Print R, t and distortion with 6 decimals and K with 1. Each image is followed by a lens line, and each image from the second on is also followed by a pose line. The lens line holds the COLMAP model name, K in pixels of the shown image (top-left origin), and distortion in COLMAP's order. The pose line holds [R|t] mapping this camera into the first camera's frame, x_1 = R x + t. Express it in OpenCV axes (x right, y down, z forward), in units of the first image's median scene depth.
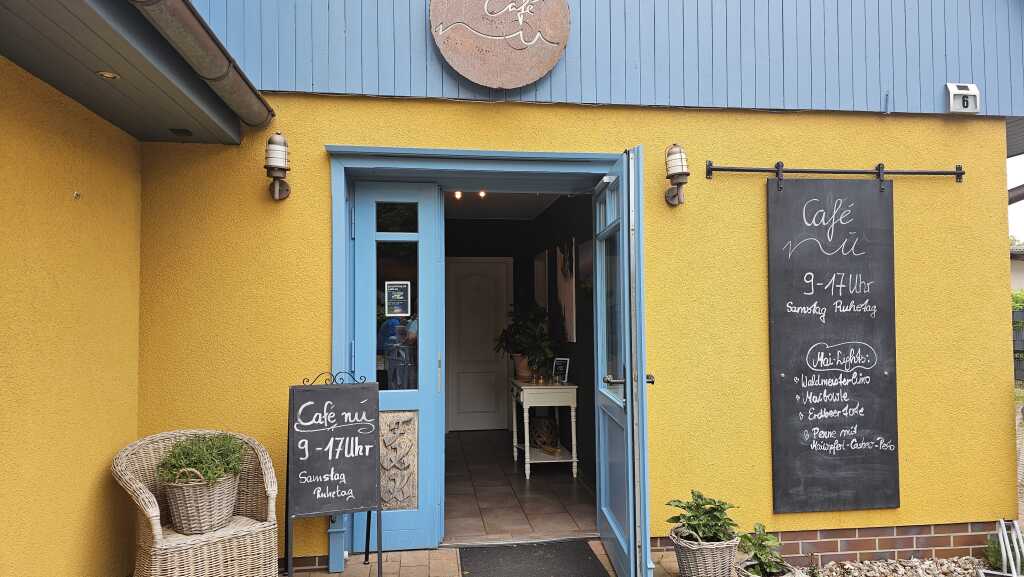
lens RADIAL K [[663.1, 0, 511.7], [0, 663.1, 291.5], [0, 0, 1]] dist [0.003591, -0.003933]
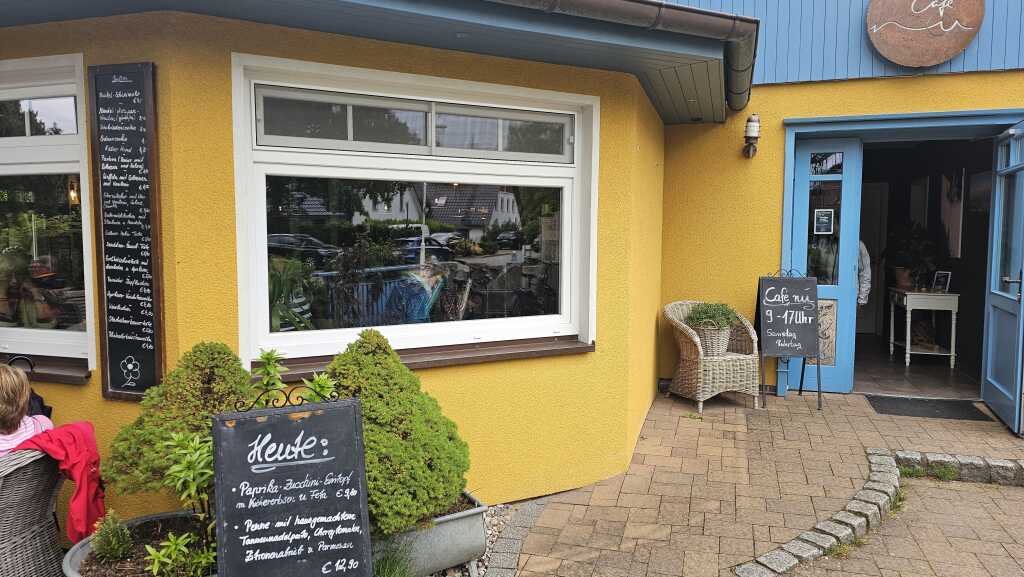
lens RADIAL K [[663.1, 0, 512.0], [0, 663.1, 285.4], [0, 0, 1]] dist [0.003591, -0.003933]
pose [[0.899824, 0.041071, -0.434316, -0.157956], [0.006779, 0.994122, 0.108054, -0.012008], [0.436201, -0.100174, 0.894256, -0.616232]]
